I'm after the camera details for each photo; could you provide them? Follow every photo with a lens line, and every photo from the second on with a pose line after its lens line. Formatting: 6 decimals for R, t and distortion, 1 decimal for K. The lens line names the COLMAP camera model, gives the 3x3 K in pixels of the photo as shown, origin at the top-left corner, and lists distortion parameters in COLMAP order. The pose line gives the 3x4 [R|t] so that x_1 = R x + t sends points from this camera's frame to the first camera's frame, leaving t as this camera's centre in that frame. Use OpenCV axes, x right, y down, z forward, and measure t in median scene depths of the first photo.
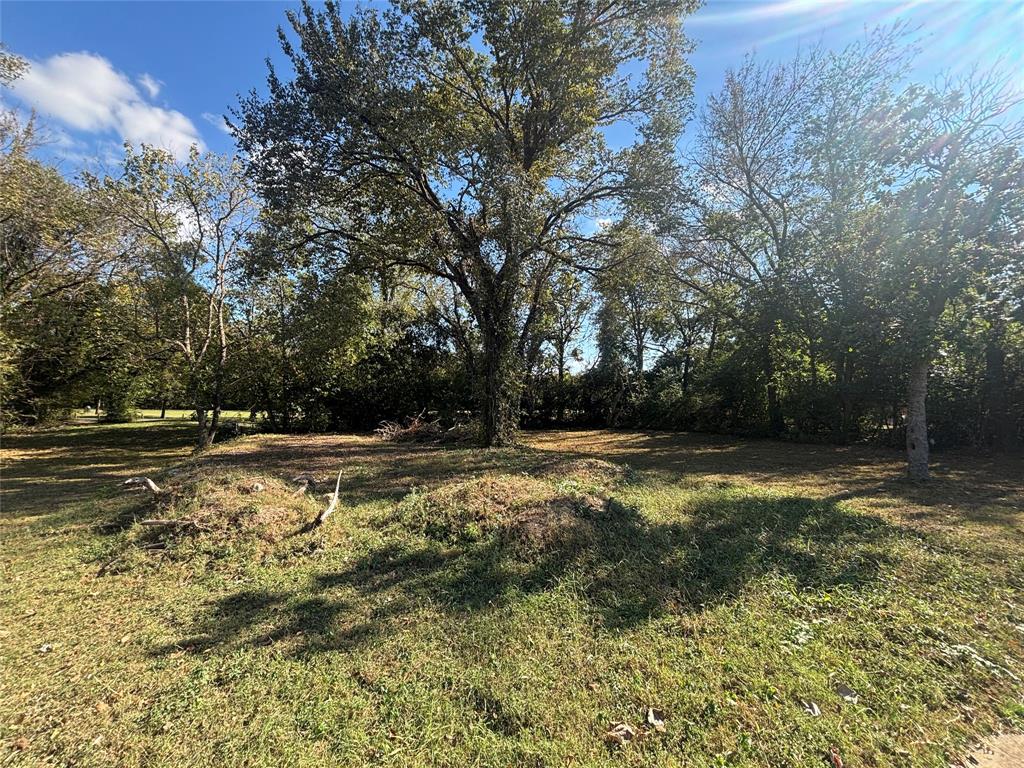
lens RADIAL K [[404.6, 0, 511.1], [0, 404.6, 381.9], [0, 0, 1]] dist [-0.001506, 0.000511]
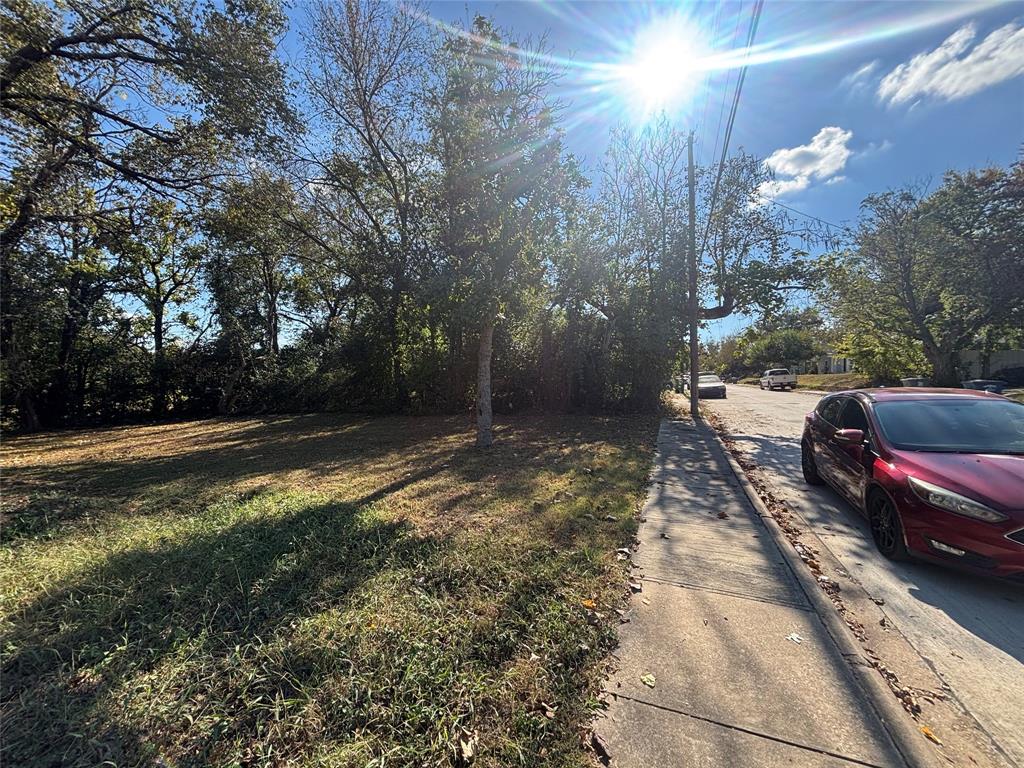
lens RADIAL K [[412.3, 0, 503.5], [0, 412.3, 382.1], [0, 0, 1]] dist [-0.000425, 0.000771]
pose [[0.733340, -0.027513, 0.679305, 0.135780], [-0.004438, 0.998966, 0.045251, 0.016207], [-0.679848, -0.036199, 0.732459, 0.091431]]
